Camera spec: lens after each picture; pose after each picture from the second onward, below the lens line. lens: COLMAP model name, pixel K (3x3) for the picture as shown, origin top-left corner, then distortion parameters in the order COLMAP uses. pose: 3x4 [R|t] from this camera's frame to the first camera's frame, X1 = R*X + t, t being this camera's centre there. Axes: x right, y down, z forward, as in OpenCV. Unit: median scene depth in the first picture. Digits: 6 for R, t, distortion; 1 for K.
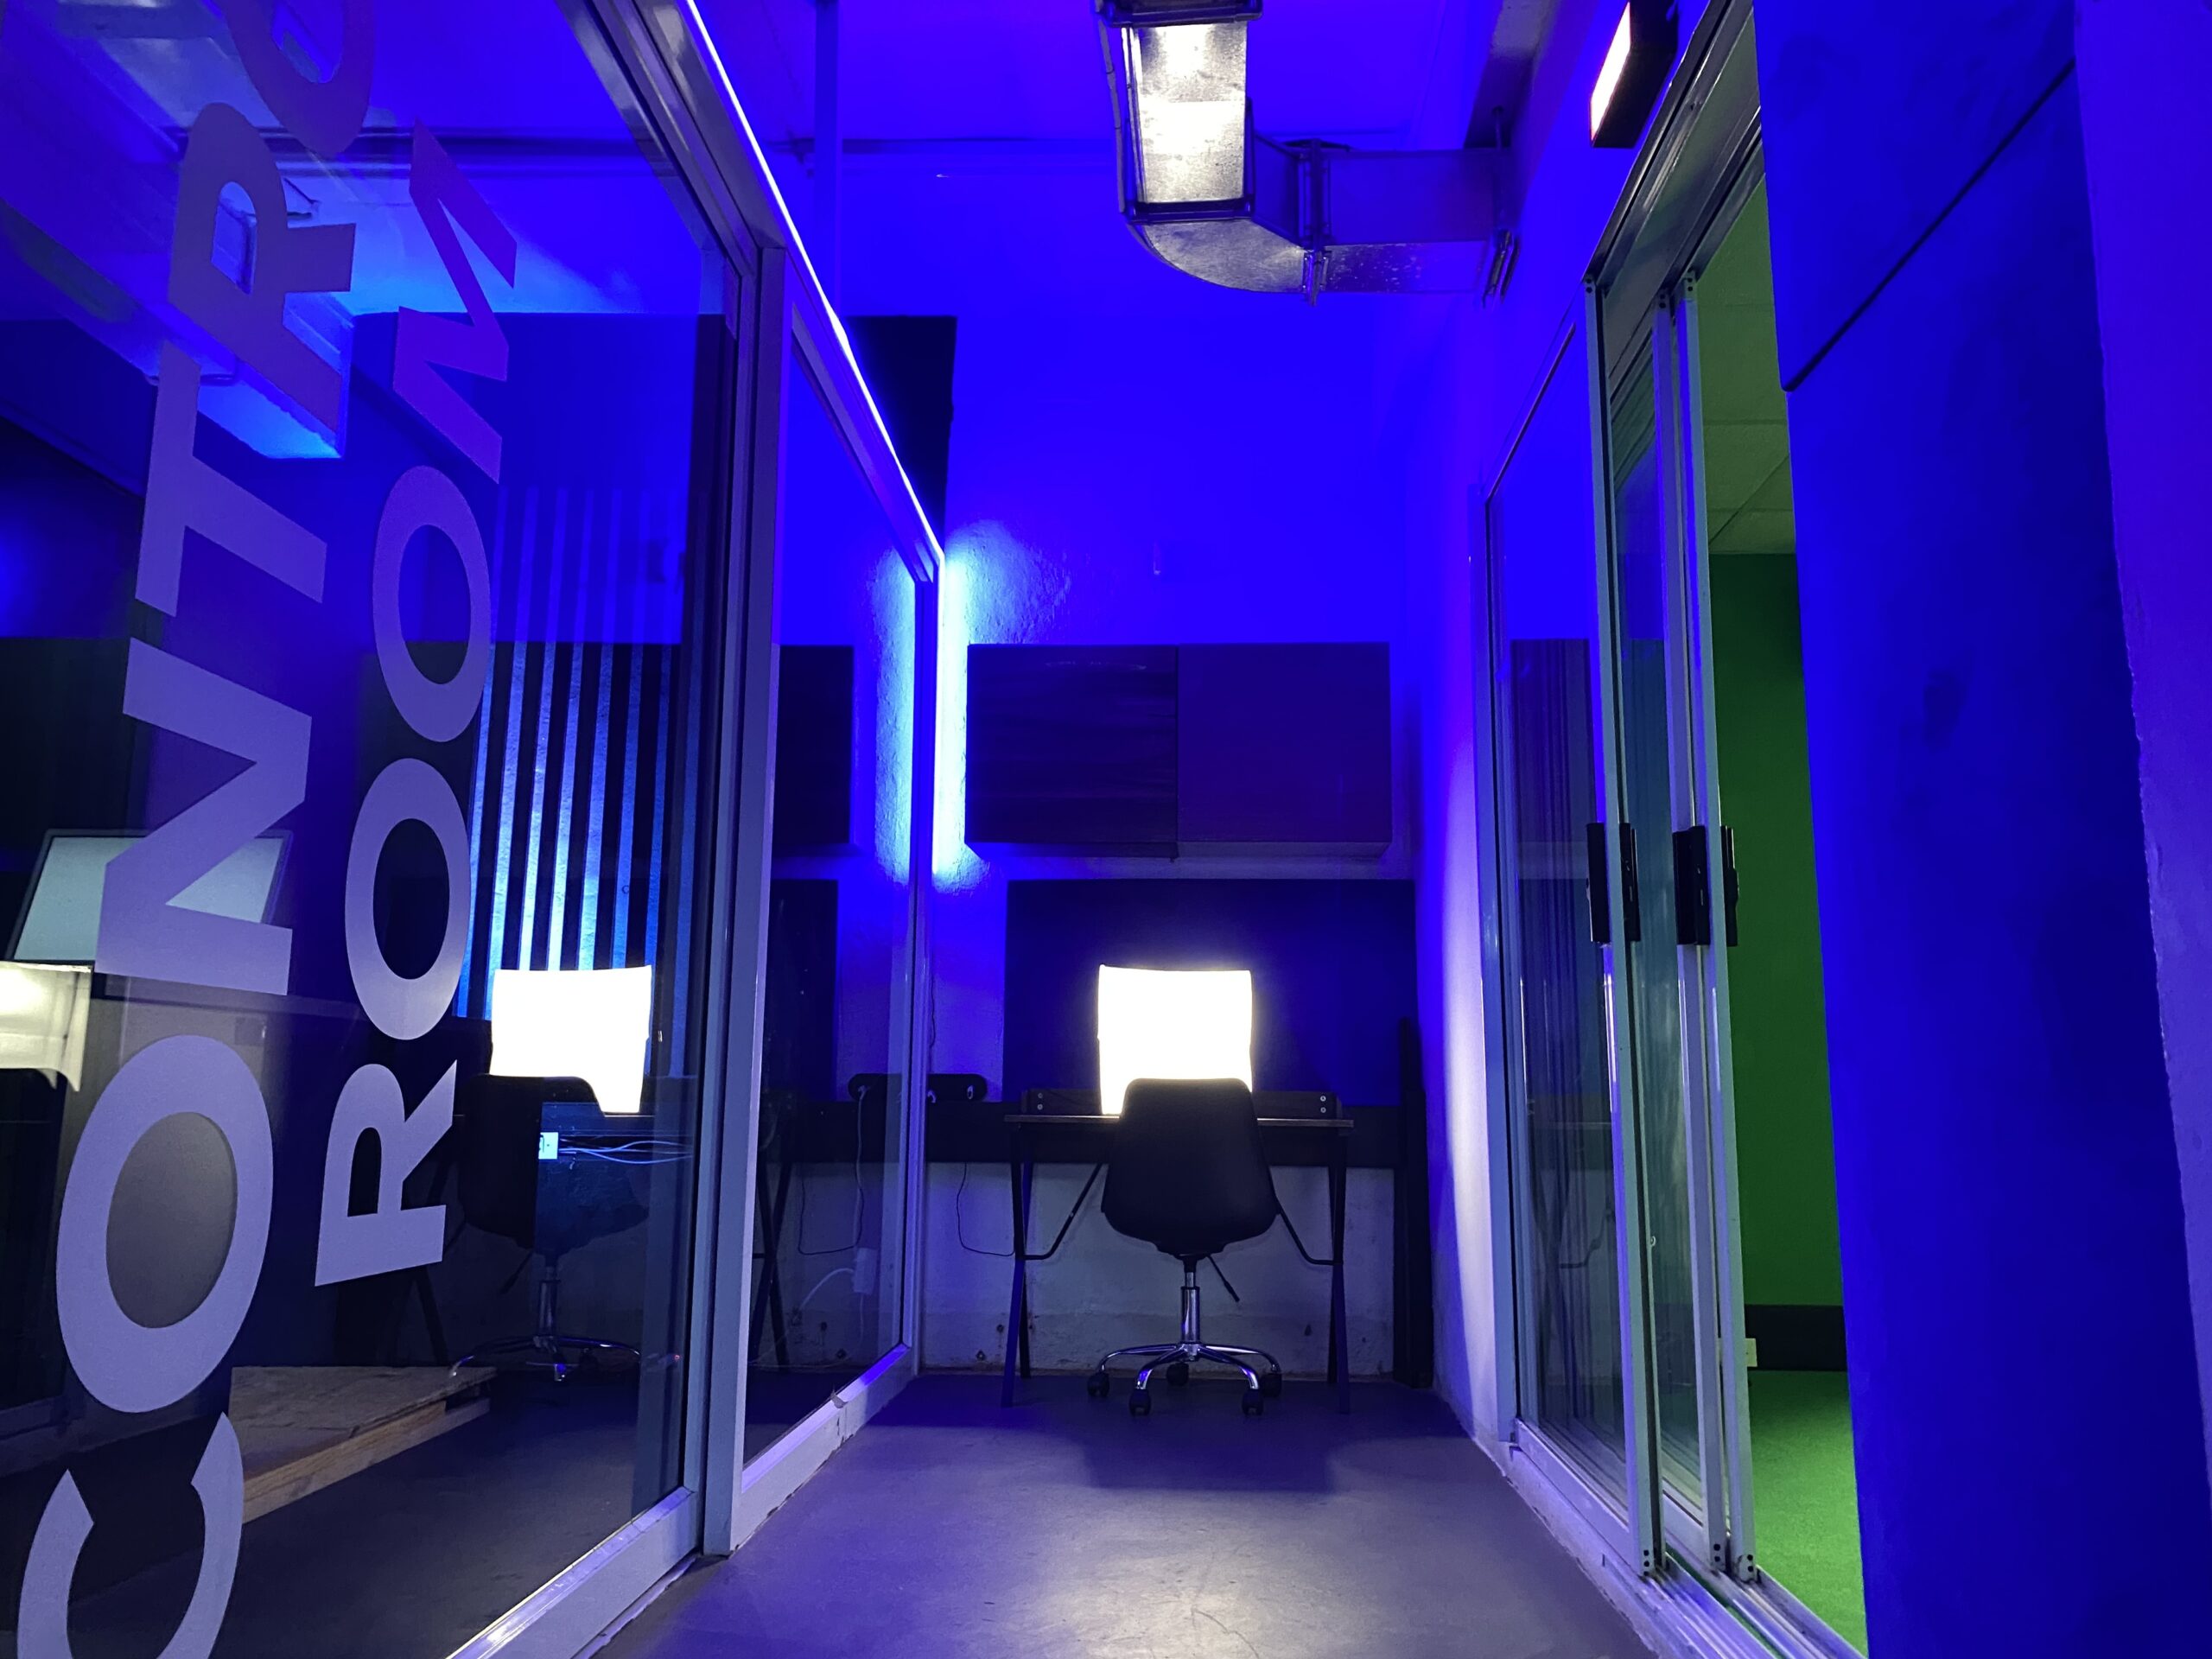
lens RADIAL K [[1590.7, 0, 1106.0], [0, 1590.7, 829.5], [0, 0, 1]] dist [0.008538, 0.001757]
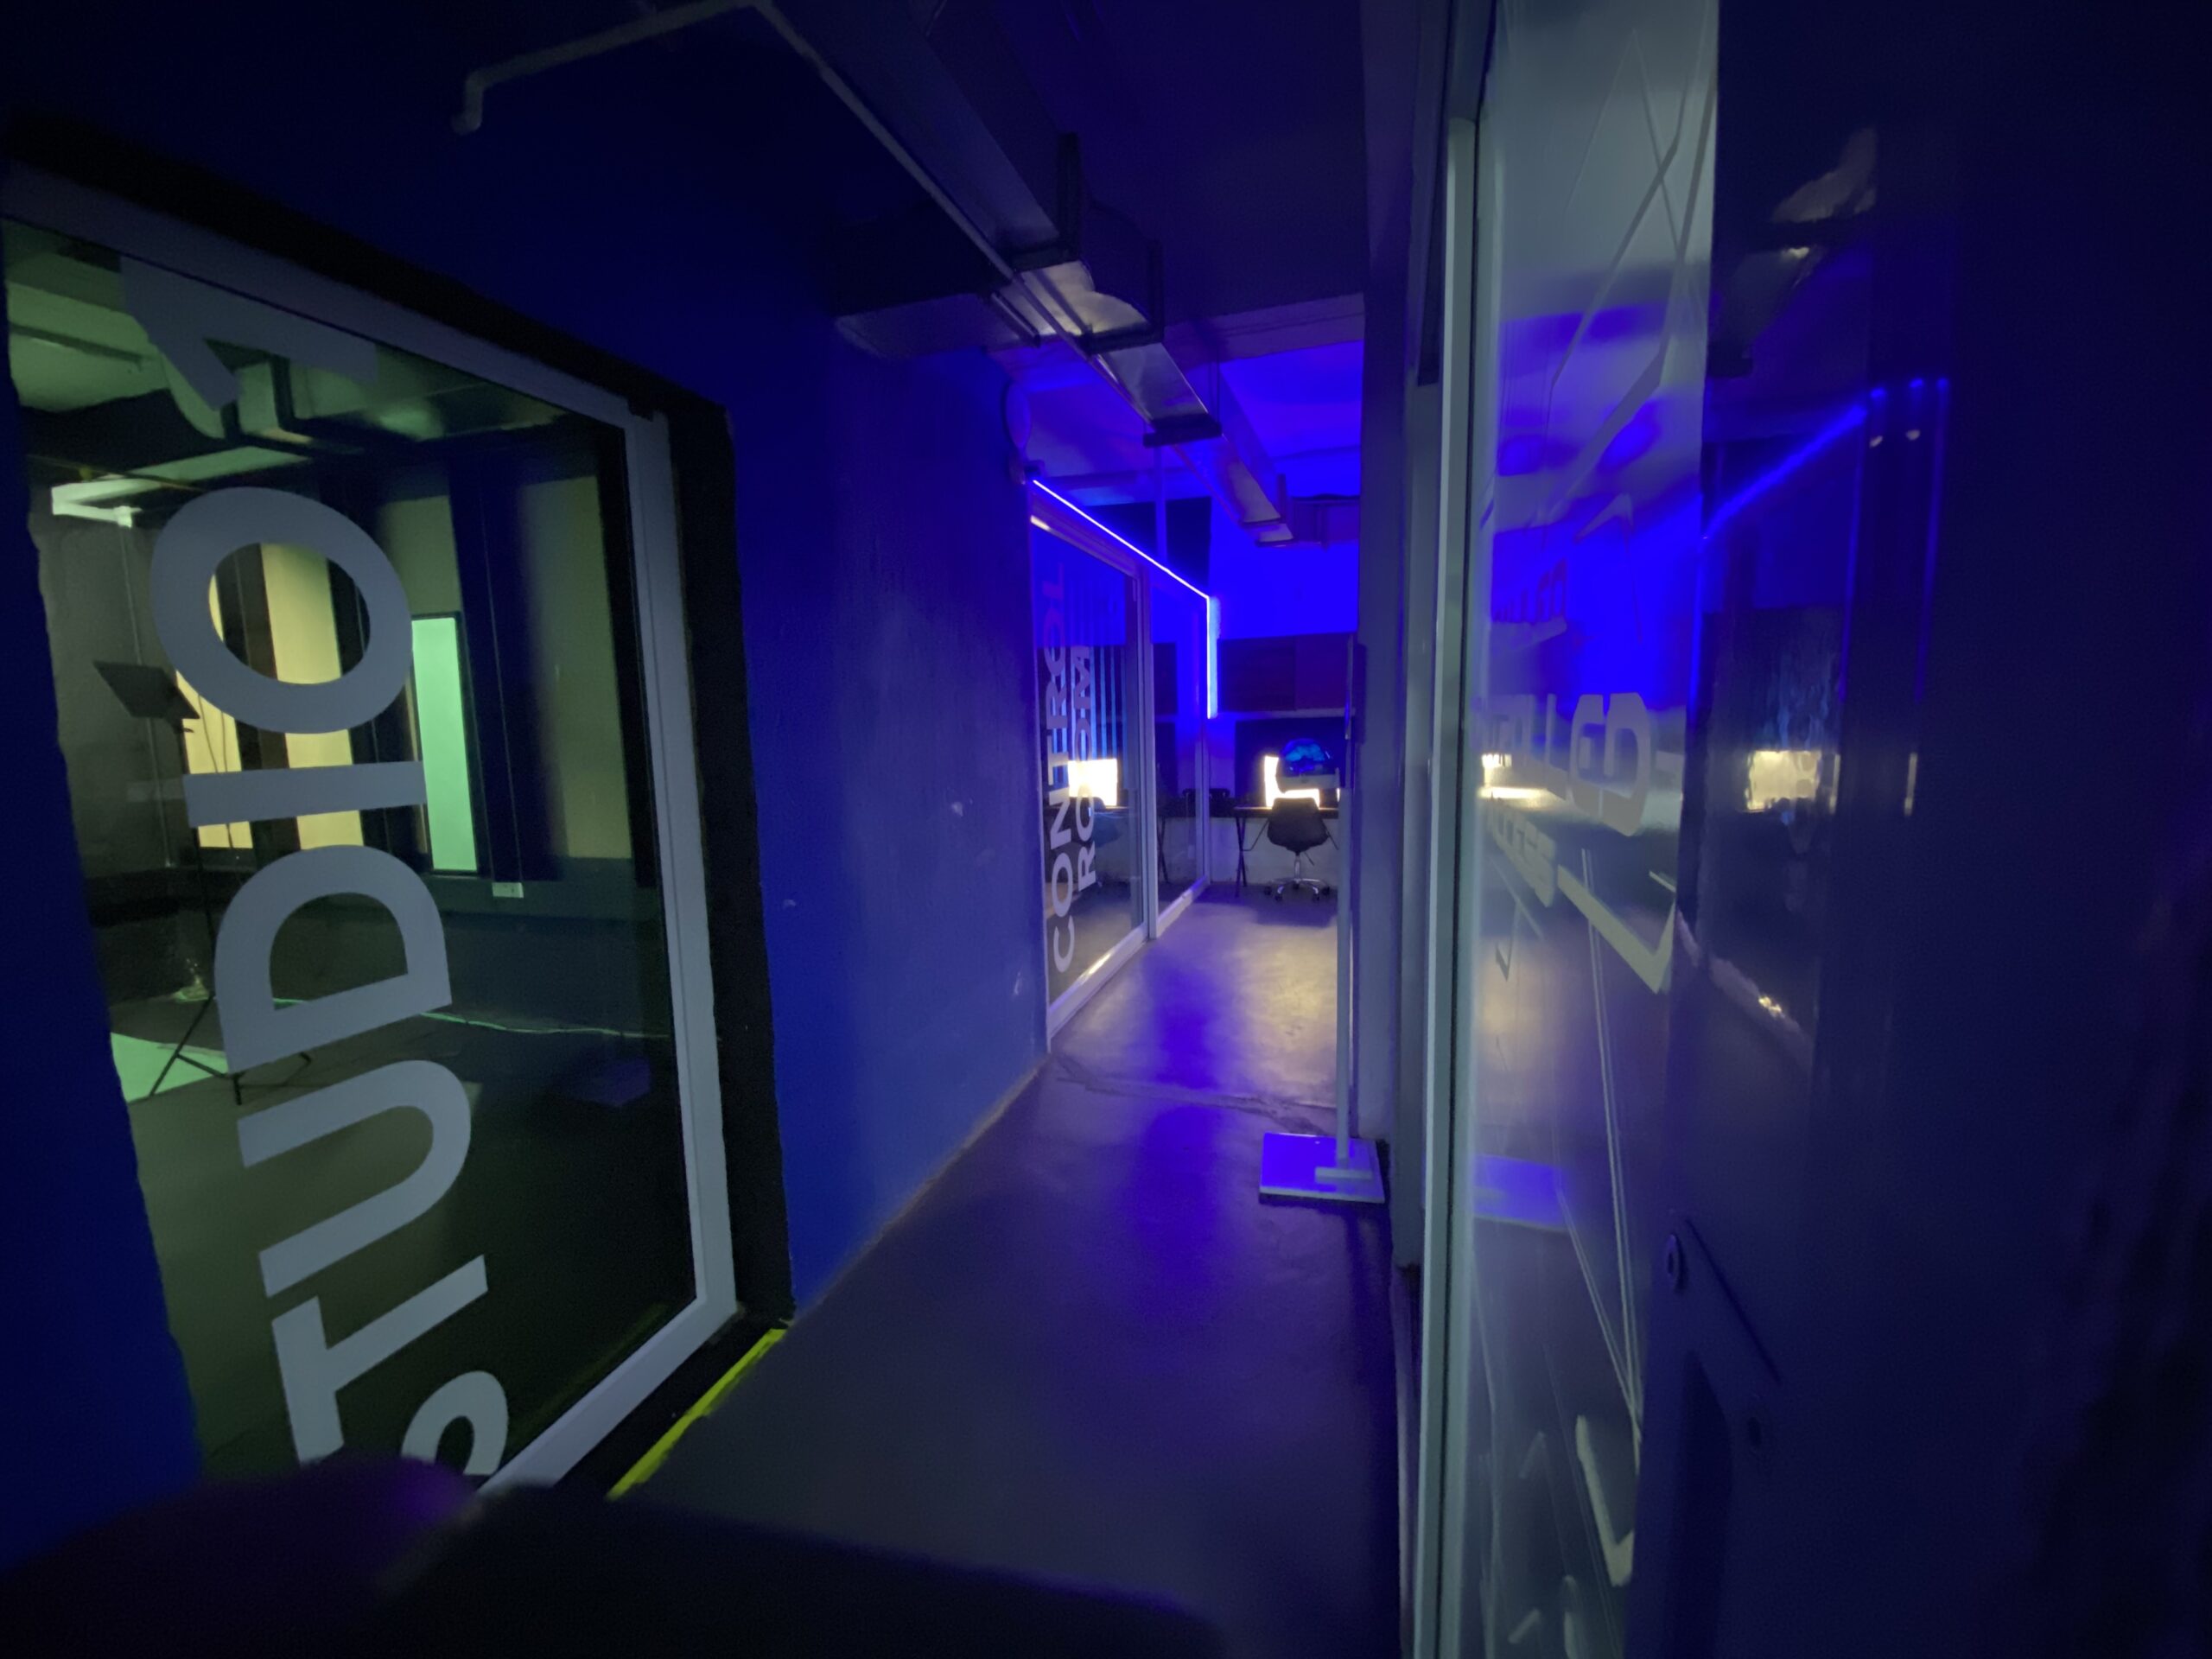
lens RADIAL K [[892.6, 0, 1098.8], [0, 892.6, 817.9], [0, 0, 1]] dist [0.000959, 0.000041]
pose [[0.966183, -0.000350, -0.257856, 0.120655], [0.077797, 0.953796, 0.290209, -0.300015], [0.245840, -0.300455, 0.921569, -0.610294]]
